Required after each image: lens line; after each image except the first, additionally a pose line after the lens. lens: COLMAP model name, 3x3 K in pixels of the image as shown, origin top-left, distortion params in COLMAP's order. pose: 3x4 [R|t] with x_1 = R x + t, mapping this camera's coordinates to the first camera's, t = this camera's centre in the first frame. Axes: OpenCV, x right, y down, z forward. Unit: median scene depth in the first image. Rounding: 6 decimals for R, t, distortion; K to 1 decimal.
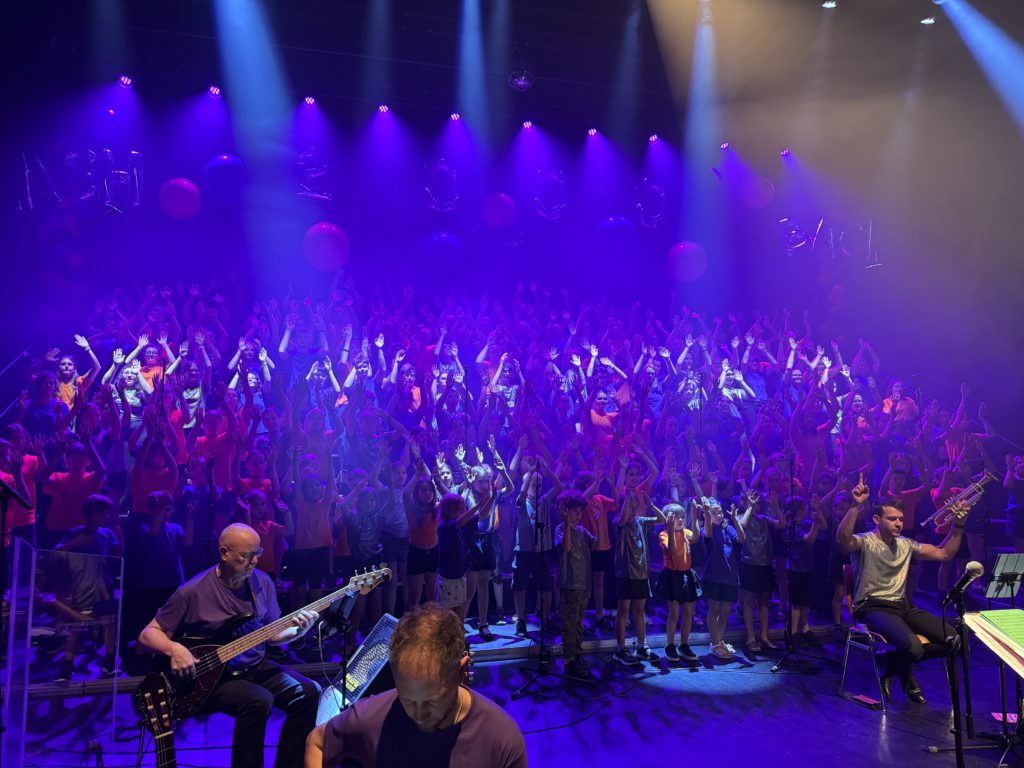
lens RADIAL K [[731.7, 0, 516.2], [0, 731.7, 387.5], [0, 0, 1]] dist [-0.002418, -0.002102]
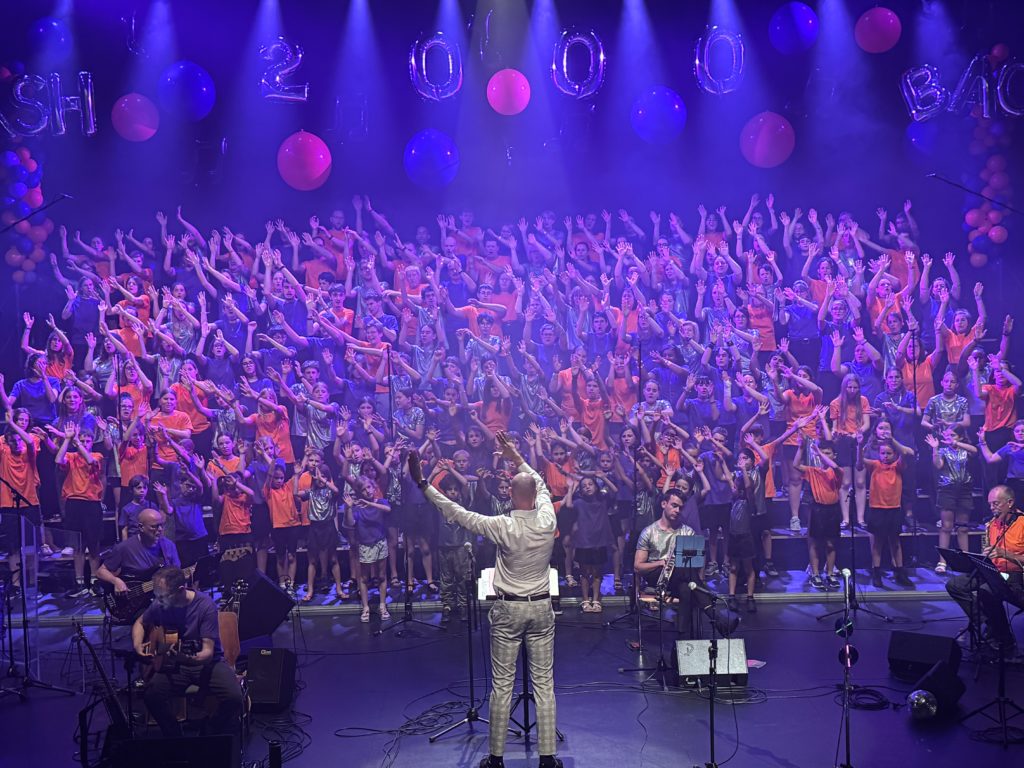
lens RADIAL K [[1532.2, 0, 510.8], [0, 1532.2, 390.6], [0, 0, 1]] dist [0.183055, -0.531420]
pose [[0.968047, -0.003871, -0.250741, 1.185299], [0.042939, 0.987672, 0.150531, -0.526439], [0.247067, -0.156488, 0.956279, -1.930504]]
